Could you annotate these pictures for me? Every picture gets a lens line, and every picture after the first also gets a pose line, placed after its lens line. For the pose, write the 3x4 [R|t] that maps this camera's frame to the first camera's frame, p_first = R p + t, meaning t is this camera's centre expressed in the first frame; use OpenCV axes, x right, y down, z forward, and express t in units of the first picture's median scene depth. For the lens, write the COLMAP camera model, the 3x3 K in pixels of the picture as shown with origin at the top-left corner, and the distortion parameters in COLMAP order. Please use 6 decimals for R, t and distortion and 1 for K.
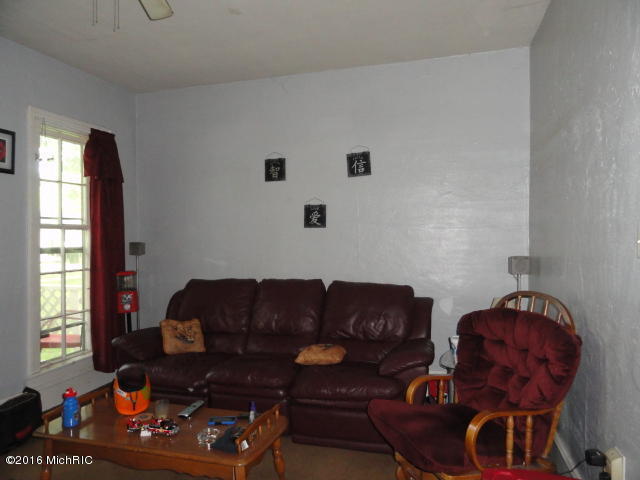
lens RADIAL K [[446.4, 0, 320.0], [0, 446.4, 240.0], [0, 0, 1]] dist [-0.004378, 0.007122]
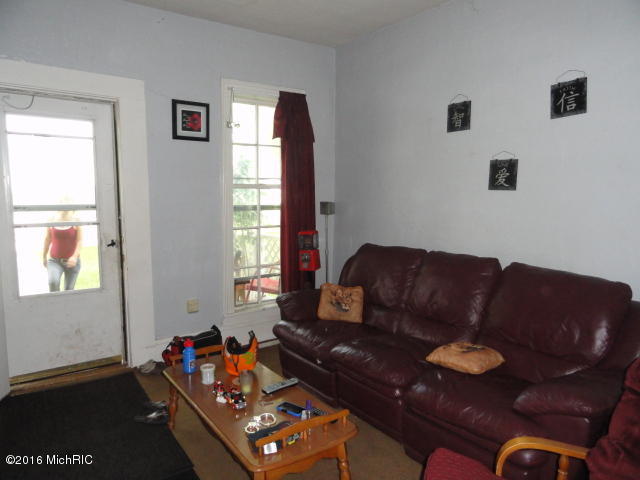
lens RADIAL K [[446.4, 0, 320.0], [0, 446.4, 240.0], [0, 0, 1]] dist [-0.004378, 0.007122]
pose [[0.799324, 0.078771, -0.595715, 0.208095], [-0.014649, 0.993630, 0.111732, -0.024218], [0.600722, -0.080583, 0.795386, 0.206288]]
